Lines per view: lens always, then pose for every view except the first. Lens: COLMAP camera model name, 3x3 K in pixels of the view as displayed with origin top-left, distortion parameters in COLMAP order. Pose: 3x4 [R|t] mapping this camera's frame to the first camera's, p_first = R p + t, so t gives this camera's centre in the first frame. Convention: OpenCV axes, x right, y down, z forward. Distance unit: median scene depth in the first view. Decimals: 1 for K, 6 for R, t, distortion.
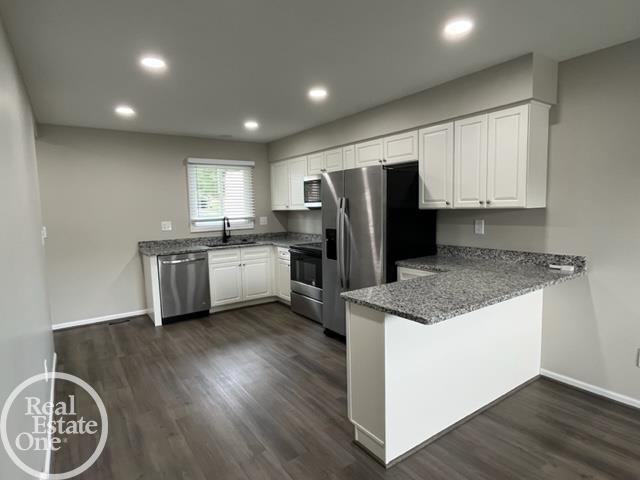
lens RADIAL K [[363.6, 0, 321.9], [0, 363.6, 240.3], [0, 0, 1]] dist [-0.004009, -0.001974]
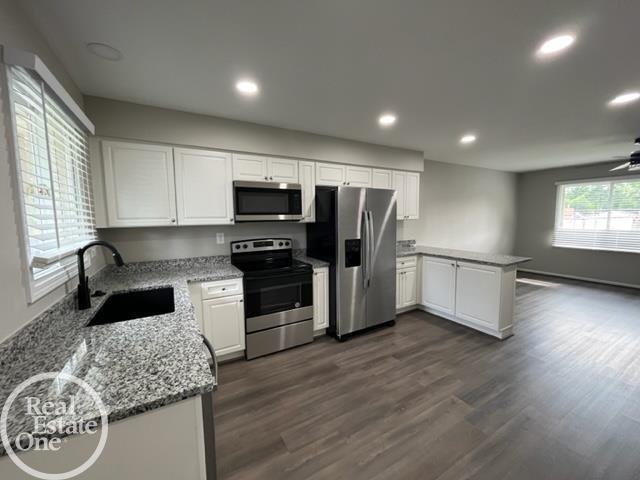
lens RADIAL K [[259.5, 0, 323.6], [0, 259.5, 240.4], [0, 0, 1]] dist [-0.005810, 0.000037]
pose [[0.087135, -0.065806, 0.994021, -0.625340], [0.106520, 0.992711, 0.056382, -0.066514], [-0.990485, 0.100970, 0.093510, 0.837834]]
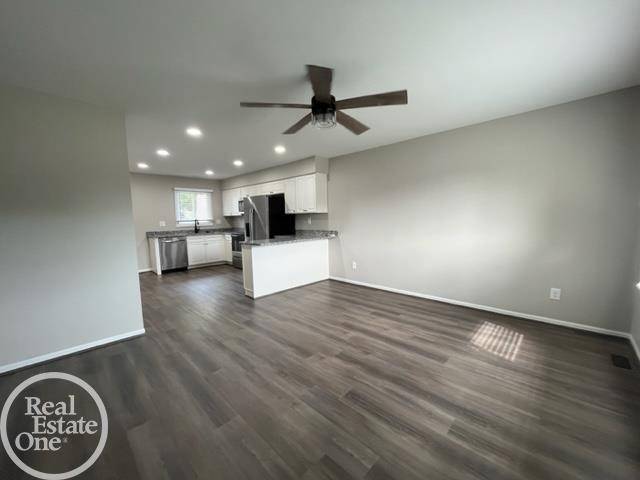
lens RADIAL K [[259.5, 0, 324.4], [0, 259.5, 240.2], [0, 0, 1]] dist [-0.005810, 0.000037]
pose [[0.981764, -0.013962, 0.189588, 0.149105], [0.015489, 0.999858, -0.006579, 0.073772], [-0.189470, 0.009395, 0.981842, -0.507968]]
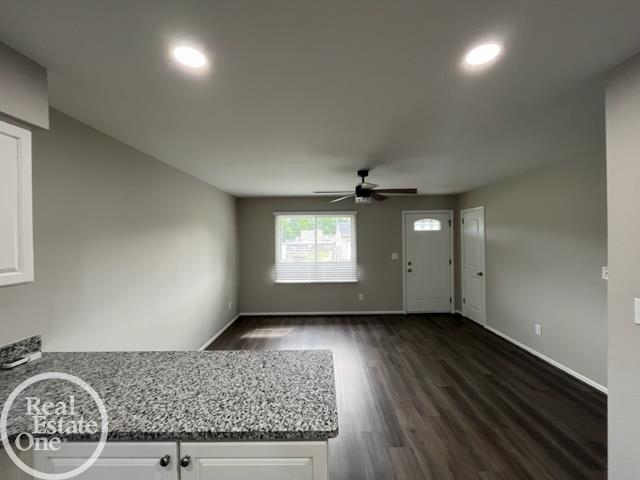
lens RADIAL K [[259.5, 0, 323.5], [0, 259.5, 241.4], [0, 0, 1]] dist [-0.005810, 0.000037]
pose [[-0.815264, 0.030882, 0.578265, -0.088473], [0.087446, 0.993691, 0.070218, -0.088310], [-0.572449, 0.107813, -0.812822, 0.624354]]
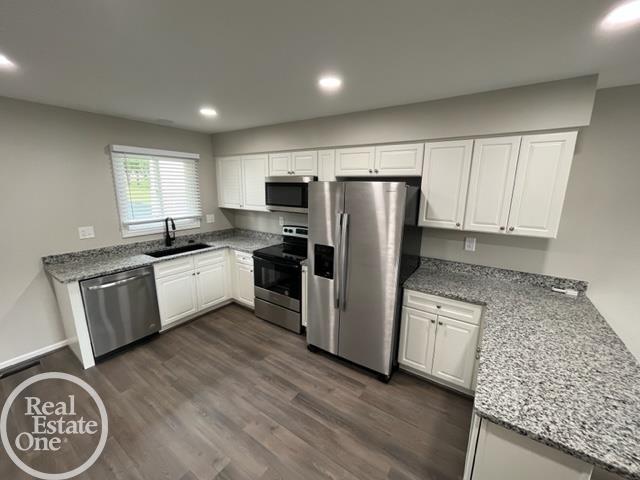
lens RADIAL K [[259.5, 0, 322.3], [0, 259.5, 240.3], [0, 0, 1]] dist [-0.005810, 0.000037]
pose [[0.932760, -0.037515, 0.358540, -0.170904], [-0.003078, 0.993705, 0.111982, -0.095198], [-0.360485, -0.105556, 0.926773, 0.333577]]
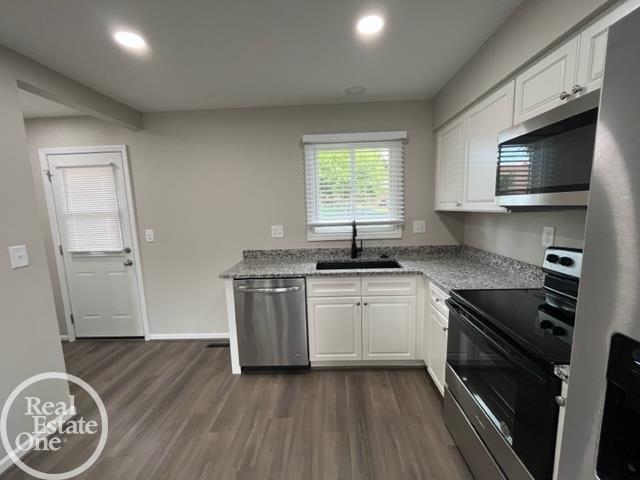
lens RADIAL K [[259.5, 0, 323.5], [0, 259.5, 240.8], [0, 0, 1]] dist [-0.005810, 0.000037]
pose [[0.798103, 0.076062, -0.597701, -0.026417], [-0.044740, 0.996743, 0.067101, -0.066856], [0.600858, -0.026812, 0.798906, 0.686588]]
